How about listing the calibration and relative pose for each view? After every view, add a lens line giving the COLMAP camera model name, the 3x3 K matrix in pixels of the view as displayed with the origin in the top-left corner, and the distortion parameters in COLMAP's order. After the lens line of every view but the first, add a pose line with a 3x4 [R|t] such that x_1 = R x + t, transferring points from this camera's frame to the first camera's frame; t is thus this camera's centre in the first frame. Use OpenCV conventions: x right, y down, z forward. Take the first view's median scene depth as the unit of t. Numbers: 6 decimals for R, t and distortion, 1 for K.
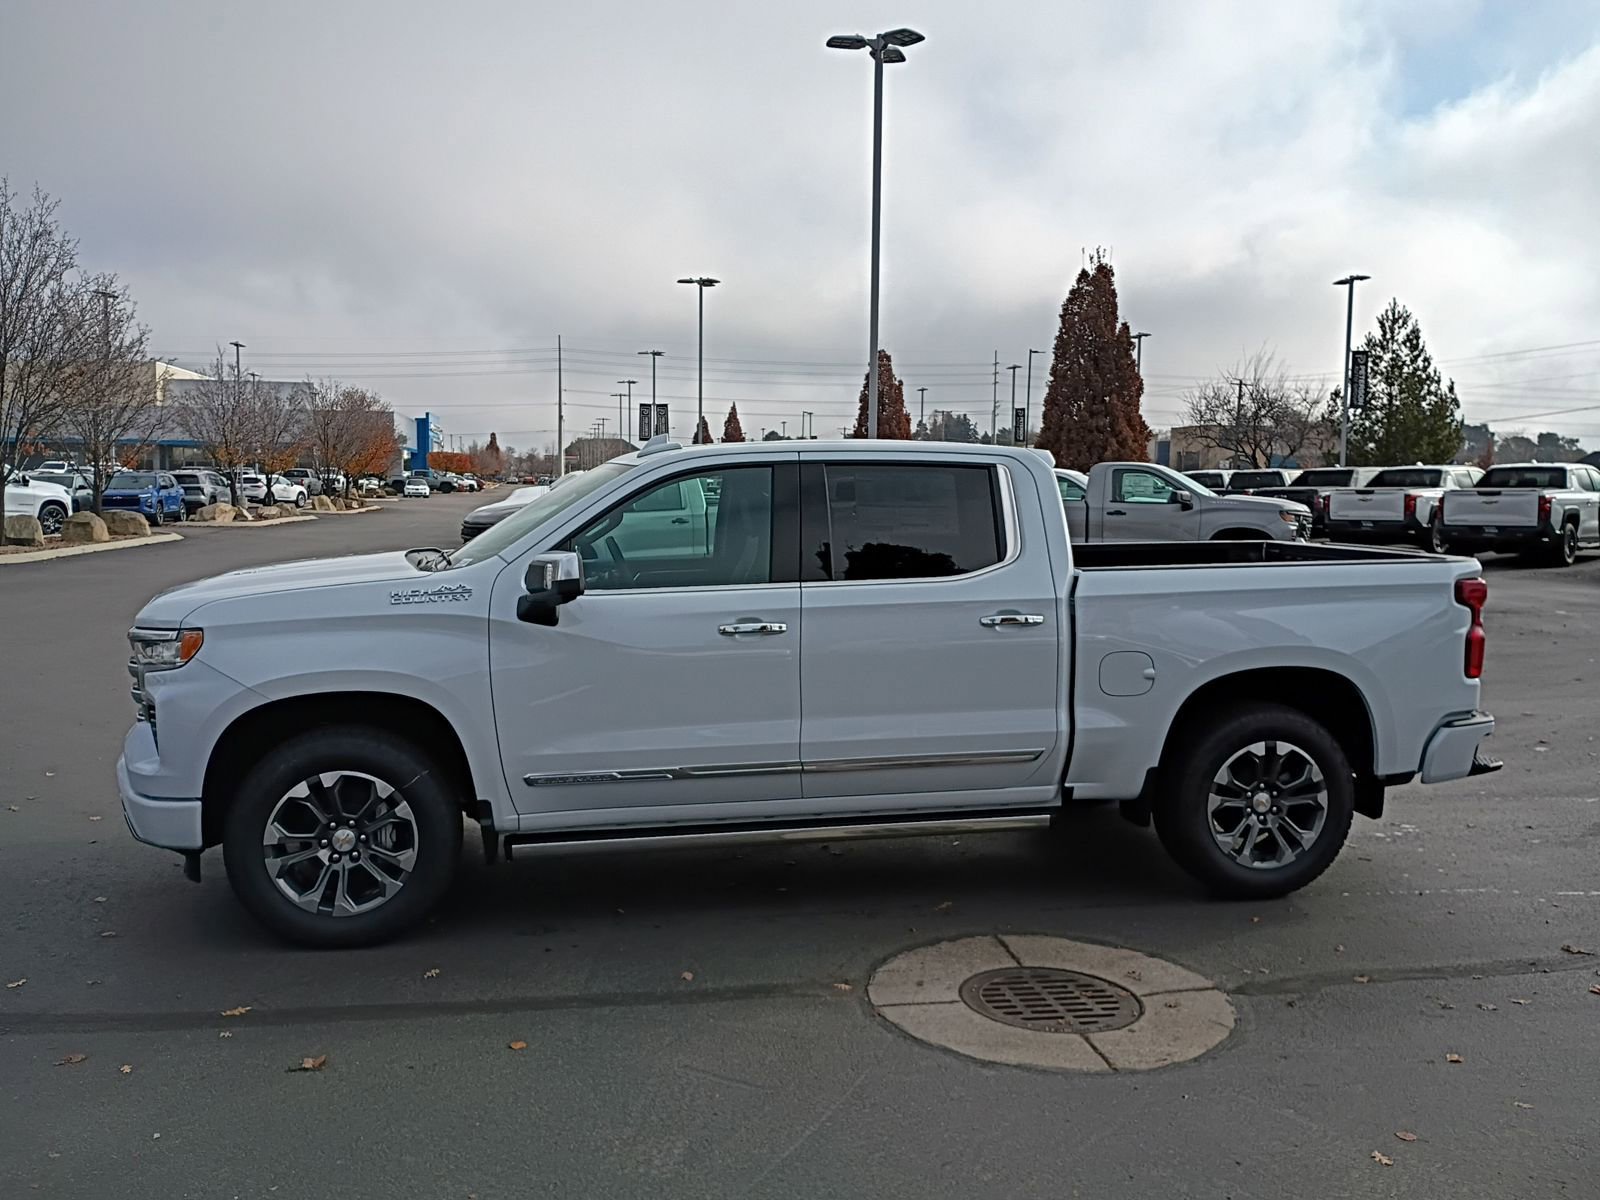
lens RADIAL K [[1279.8, 0, 766.5], [0, 1279.8, 600.3], [0, 0, 1]] dist [0.032454, 0.000990]
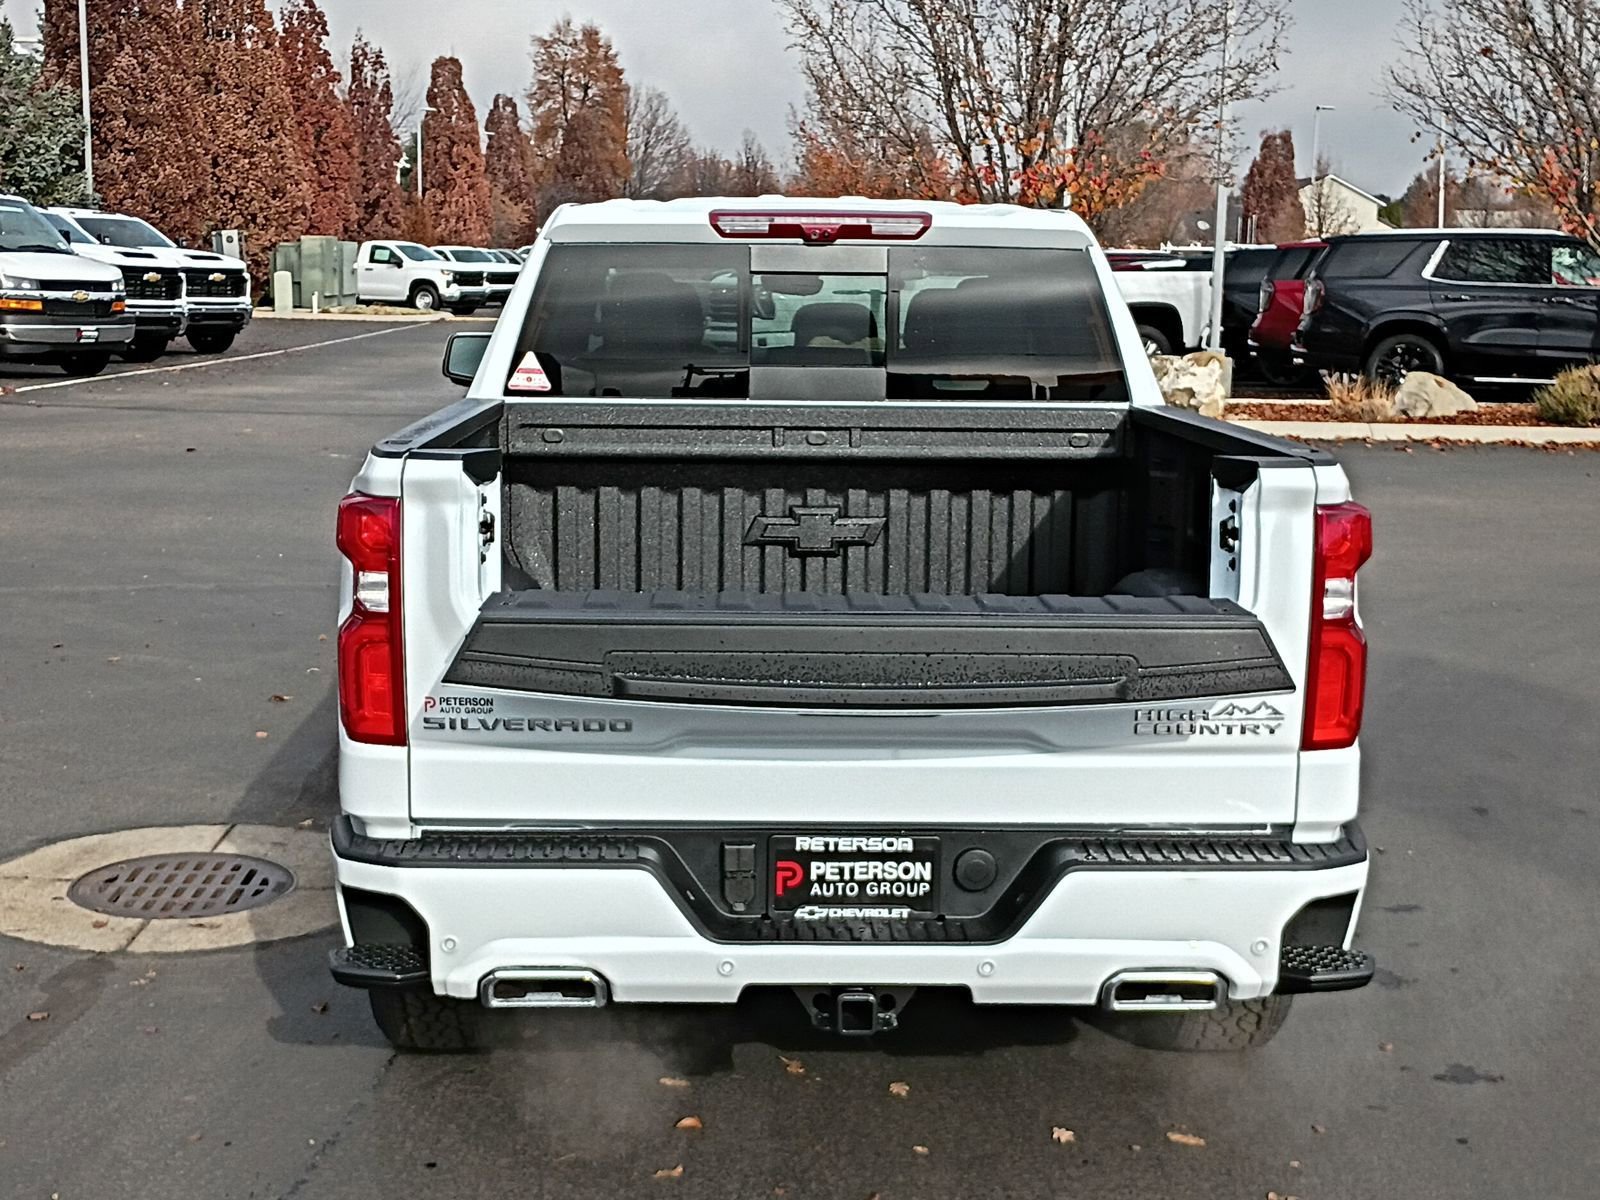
lens RADIAL K [[2185.9, 0, 804.7], [0, 2185.9, 569.1], [0, 0, 1]] dist [0.040386, 0.005072]
pose [[-0.150369, 0.129936, -0.980054, 1.288408], [-0.105900, 0.983505, 0.146642, -0.117231], [0.982942, 0.125838, -0.134128, 1.322878]]
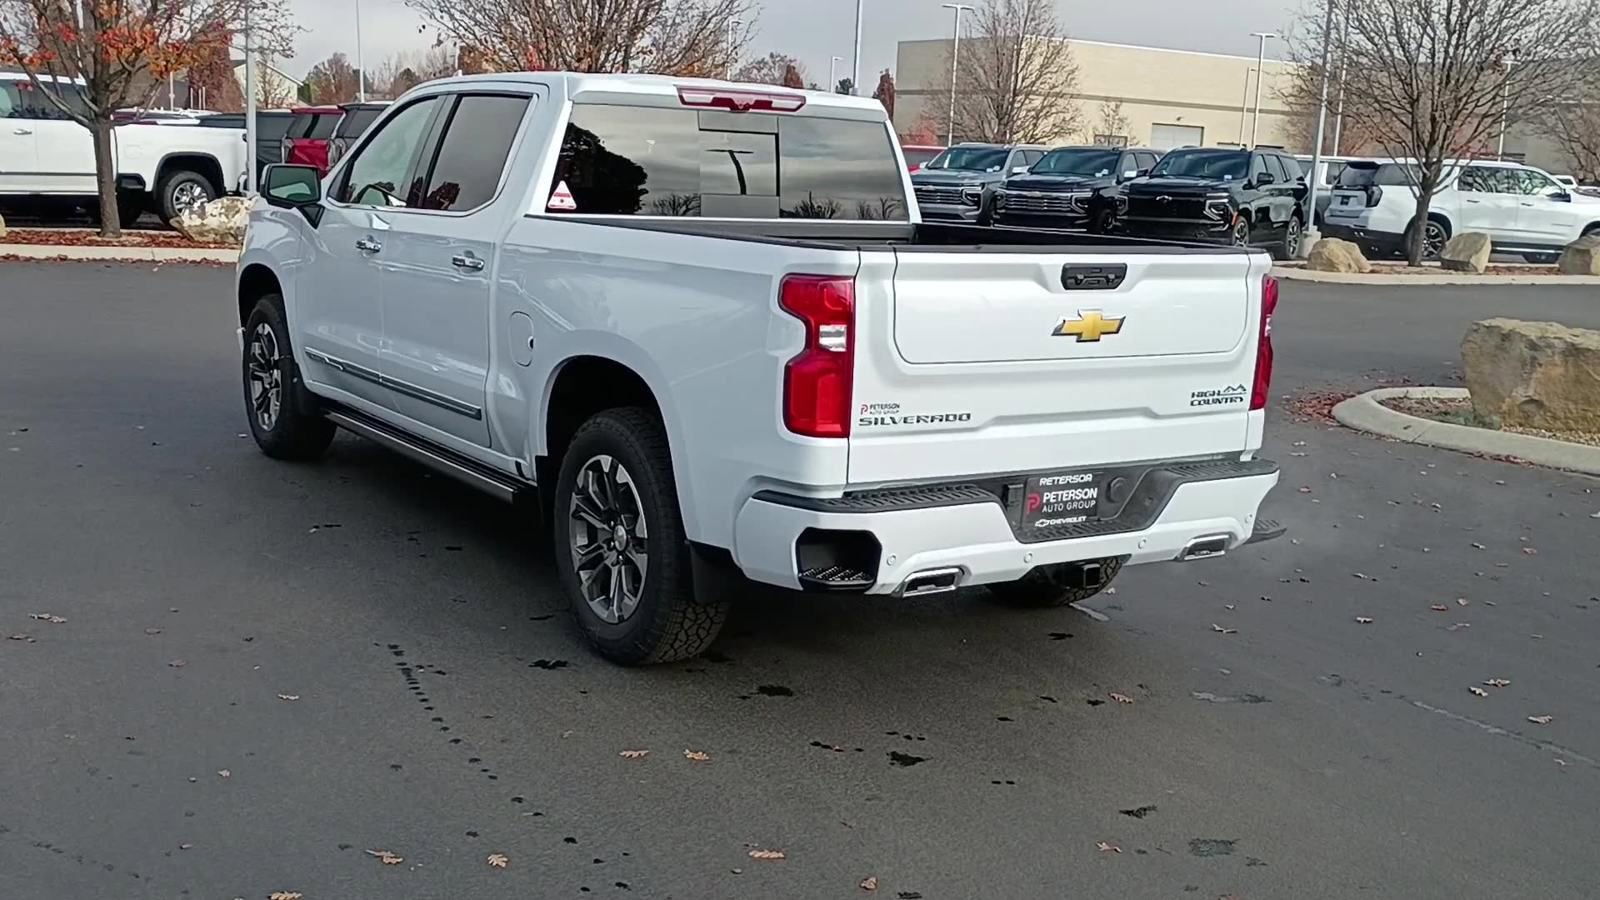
lens RADIAL K [[1628.5, 0, 800.0], [0, 1628.5, 450.0], [0, 0, 1]] dist [0.090151, -0.184687]
pose [[0.394835, 0.175191, -0.901894, 1.349470], [-0.131768, 0.982301, 0.133124, -0.039096], [0.909254, 0.066279, 0.410932, 0.727235]]
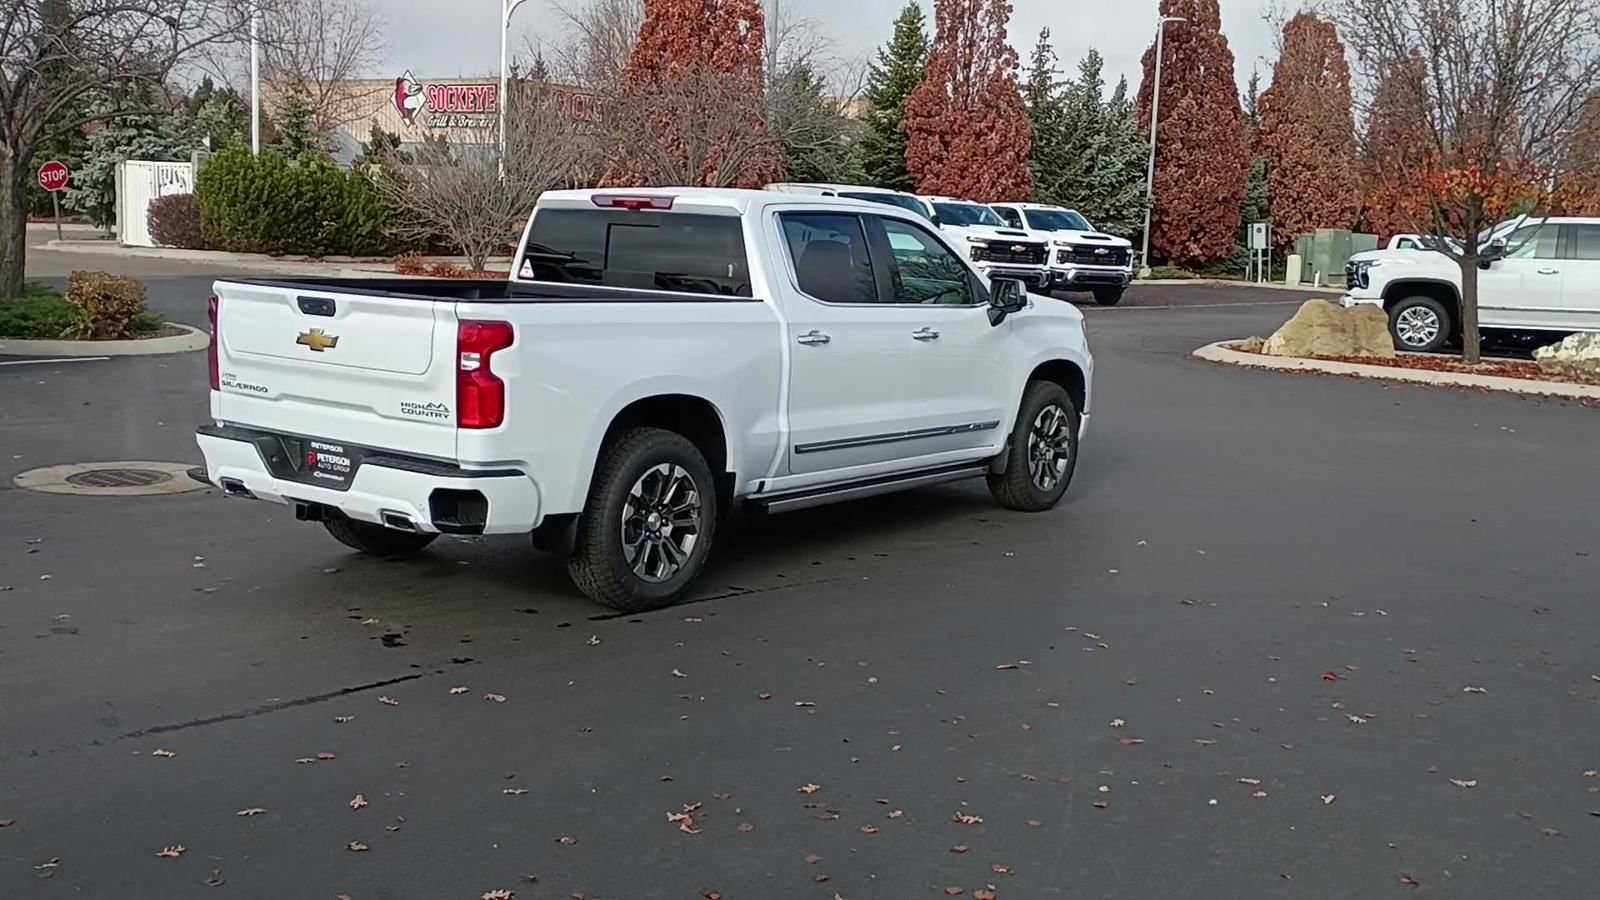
lens RADIAL K [[1628.5, 0, 800.0], [0, 1628.5, 450.0], [0, 0, 1]] dist [0.090151, -0.184687]
pose [[-0.721988, 0.063401, -0.688995, 1.223167], [-0.107783, 0.973331, 0.202509, -0.233508], [0.683459, 0.220471, -0.695899, 2.467244]]
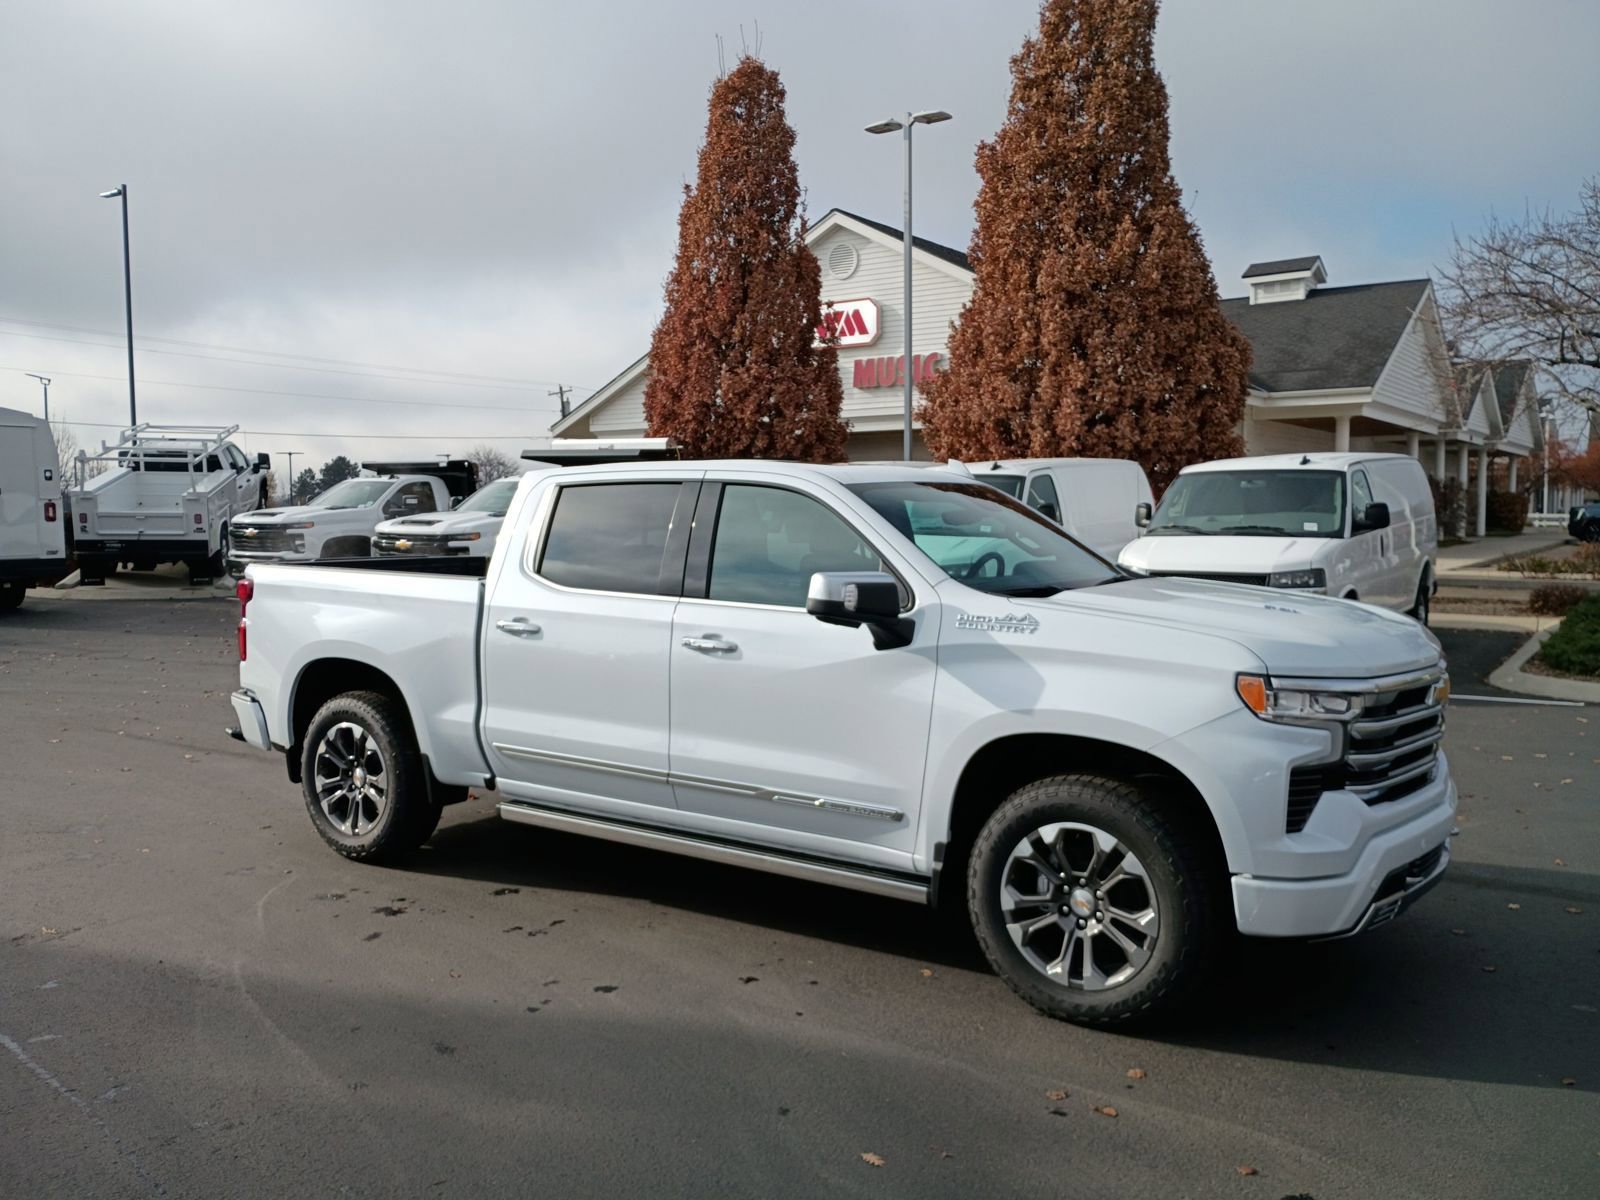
lens RADIAL K [[1401.4, 0, 800.0], [0, 1401.4, 600.0], [0, 0, 1]] dist [0.018276, 0.003494]
pose [[-0.684335, -0.052819, 0.727252, -0.908294], [0.065595, 0.988870, 0.133543, -0.183351], [-0.726212, 0.139092, -0.673253, 1.968647]]
